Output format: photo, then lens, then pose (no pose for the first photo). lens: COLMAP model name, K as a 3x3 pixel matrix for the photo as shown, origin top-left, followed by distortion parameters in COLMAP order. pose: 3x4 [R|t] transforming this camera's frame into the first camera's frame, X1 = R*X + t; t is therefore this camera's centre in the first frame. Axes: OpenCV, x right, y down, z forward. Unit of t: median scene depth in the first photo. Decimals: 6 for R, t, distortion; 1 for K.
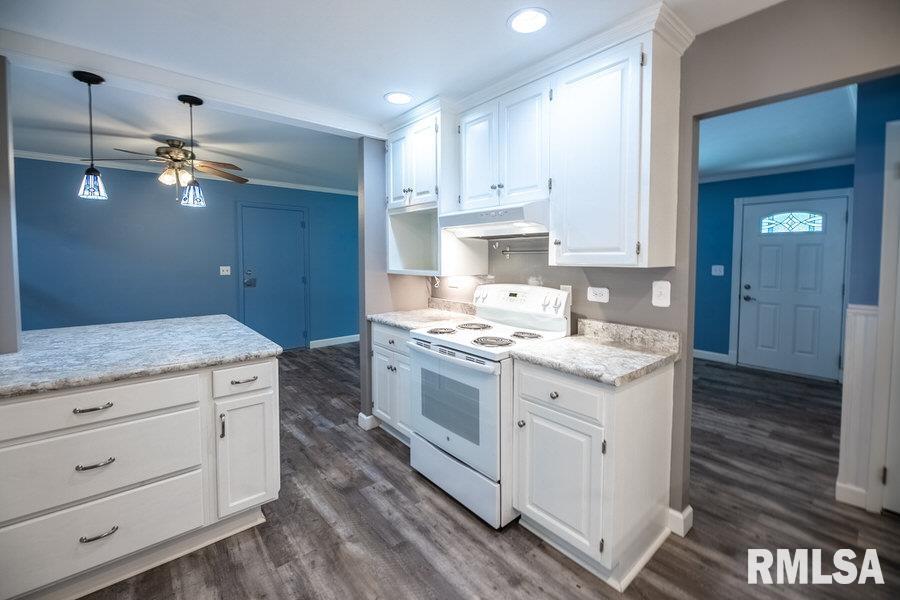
lens RADIAL K [[373.9, 0, 450.1], [0, 373.9, 271.1], [0, 0, 1]] dist [0.000931, 0.000133]
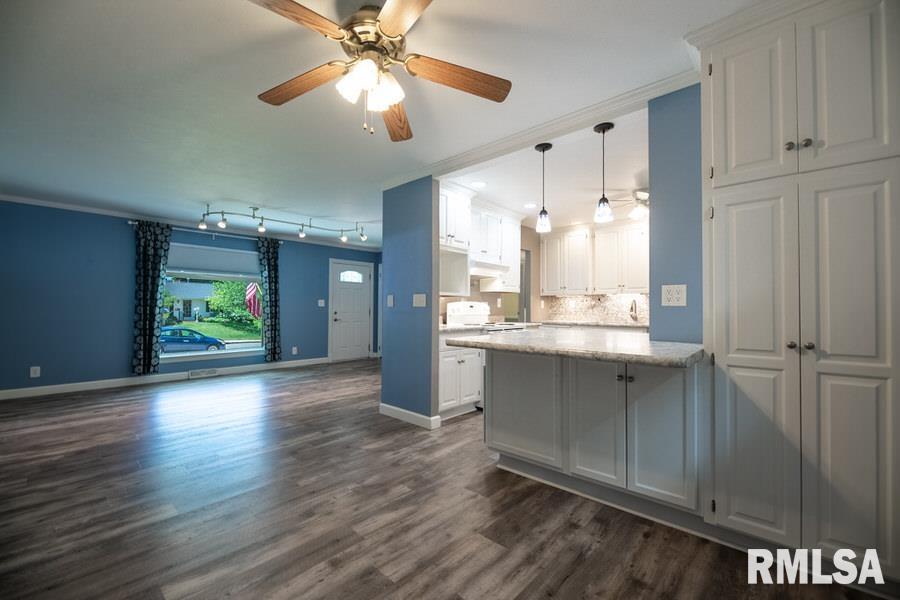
lens RADIAL K [[374.7, 0, 450.0], [0, 374.7, 300.0], [0, 0, 1]] dist [0.002166, -0.004722]
pose [[-0.128570, 0.021120, 0.991475, -1.346559], [0.033958, 0.999281, -0.016883, 0.045992], [-0.991119, 0.031498, -0.129195, 1.061146]]
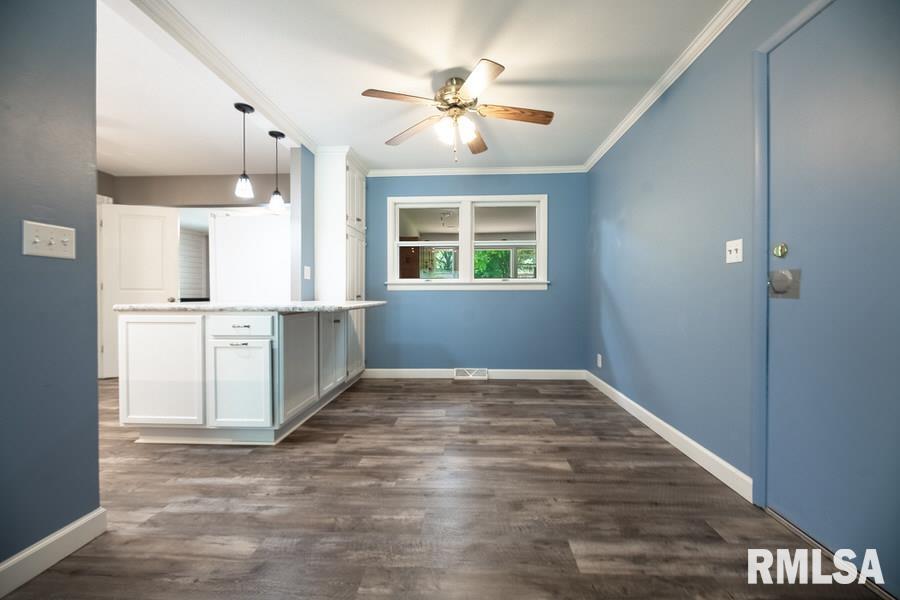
lens RADIAL K [[366.7, 0, 453.1], [0, 366.7, 297.6], [0, 0, 1]] dist [0.001053, -0.006069]
pose [[-0.677196, 0.007297, -0.735766, -0.199324], [-0.028507, 0.998940, 0.036145, 0.062884], [0.735250, 0.045451, -0.676270, 1.645686]]
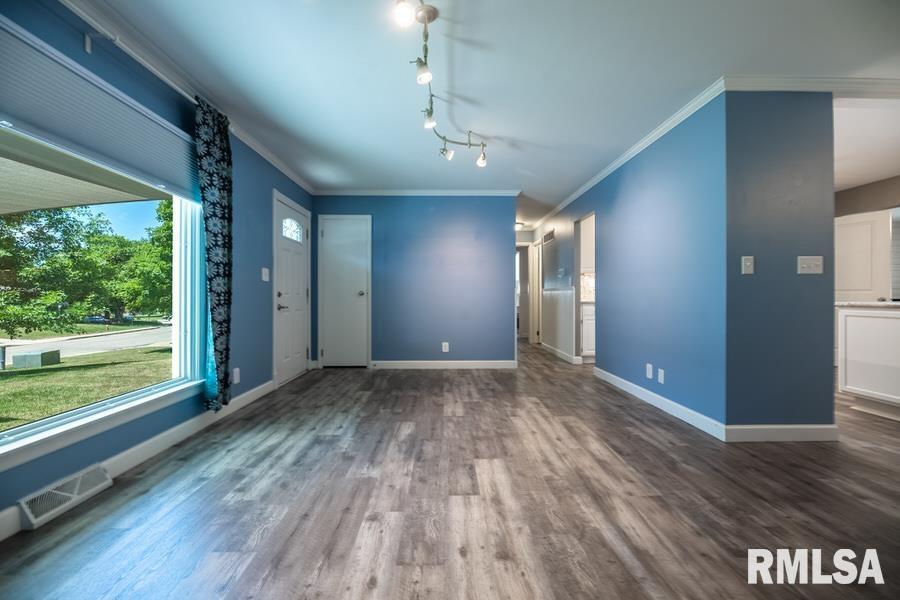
lens RADIAL K [[373.6, 0, 447.0], [0, 373.6, 295.1], [0, 0, 1]] dist [0.002844, -0.004771]
pose [[-0.776565, 0.003778, 0.630026, -0.092474], [0.027614, 0.999225, 0.028045, 0.045242], [-0.629432, 0.039176, -0.776068, 2.132082]]
